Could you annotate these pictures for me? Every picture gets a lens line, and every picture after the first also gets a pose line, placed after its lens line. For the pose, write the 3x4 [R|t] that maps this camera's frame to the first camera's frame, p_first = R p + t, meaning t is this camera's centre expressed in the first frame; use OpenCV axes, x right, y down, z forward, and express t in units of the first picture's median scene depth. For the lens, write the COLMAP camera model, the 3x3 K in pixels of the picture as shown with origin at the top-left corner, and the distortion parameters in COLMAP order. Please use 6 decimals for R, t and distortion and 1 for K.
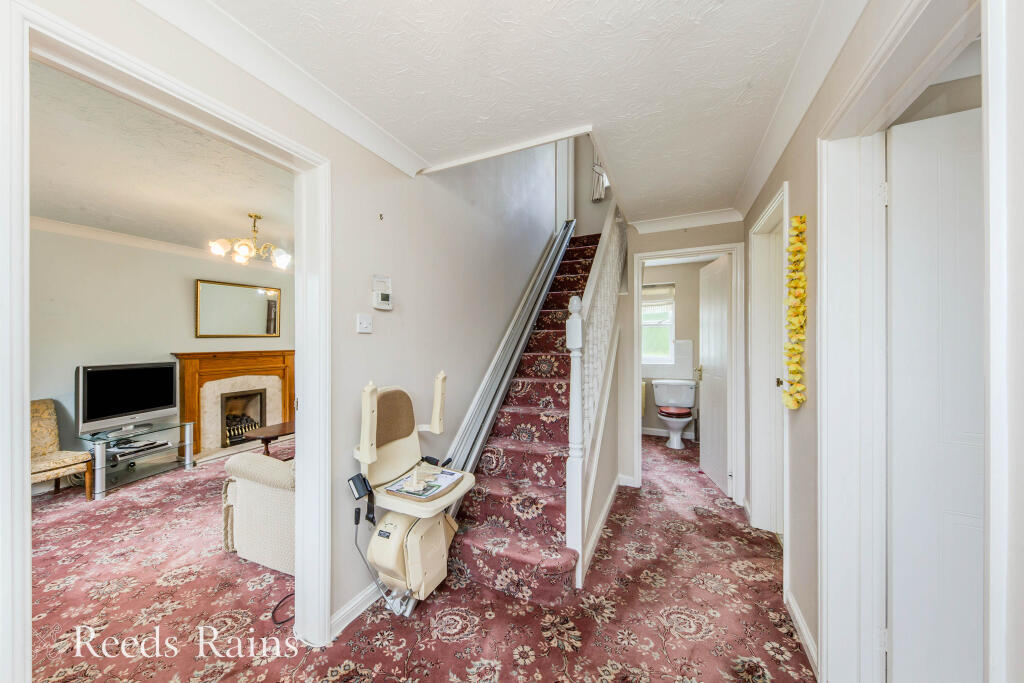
lens RADIAL K [[359.2, 0, 512.0], [0, 359.2, 341.5], [0, 0, 1]] dist [0.000257, -0.003936]
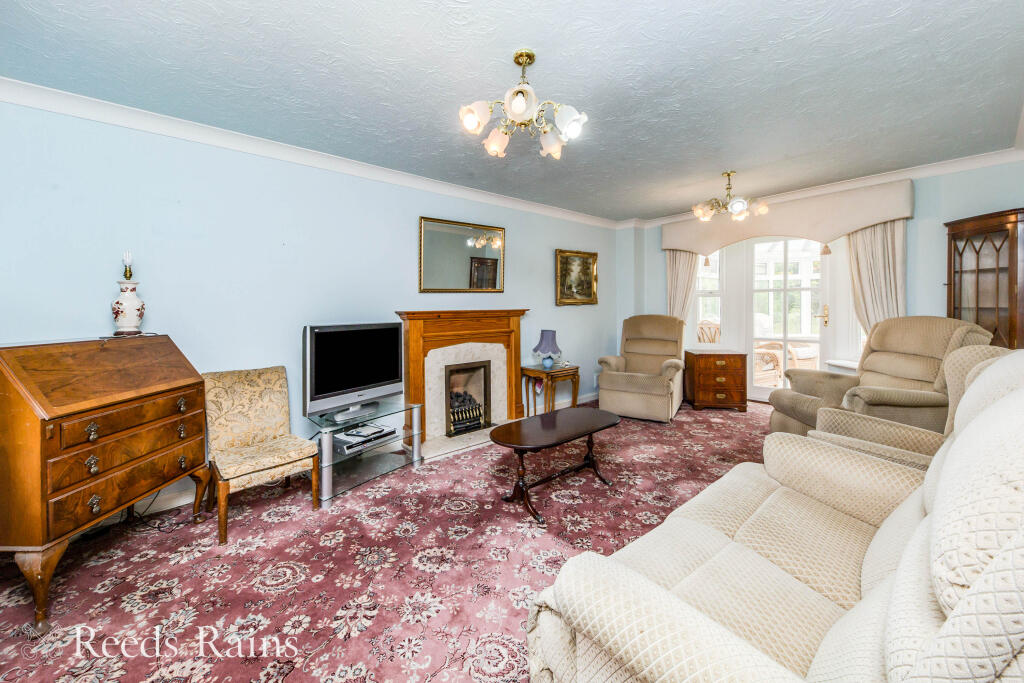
lens RADIAL K [[391.8, 0, 511.0], [0, 391.8, 308.0], [0, 0, 1]] dist [0.000704, 0.000071]
pose [[0.905053, -0.008912, -0.425205, -0.386113], [0.008125, 0.999960, -0.003664, 0.031763], [0.425221, -0.000139, 0.905090, 0.356134]]
